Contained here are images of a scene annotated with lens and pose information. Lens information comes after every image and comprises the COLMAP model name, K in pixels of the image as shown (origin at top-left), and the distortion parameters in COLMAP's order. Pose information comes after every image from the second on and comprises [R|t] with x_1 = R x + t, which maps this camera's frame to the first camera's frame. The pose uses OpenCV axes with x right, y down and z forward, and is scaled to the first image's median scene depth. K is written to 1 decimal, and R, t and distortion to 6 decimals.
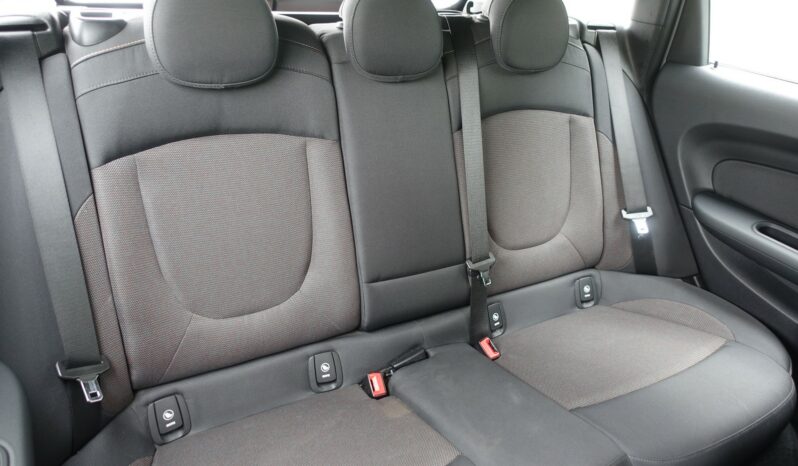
lens RADIAL K [[542.9, 0, 399.0], [0, 542.9, 233.0], [0, 0, 1]] dist [-0.002446, -0.001653]
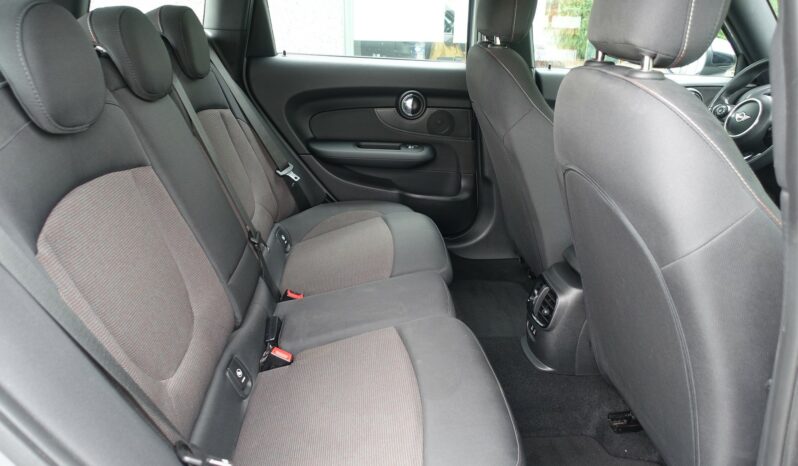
lens RADIAL K [[542.9, 0, 399.0], [0, 542.9, 233.0], [0, 0, 1]] dist [-0.002446, -0.001653]
pose [[0.400449, -0.390572, 0.828912, -0.617599], [0.421370, 0.881781, 0.211918, -0.063917], [-0.813688, 0.264416, 0.517683, 0.128205]]
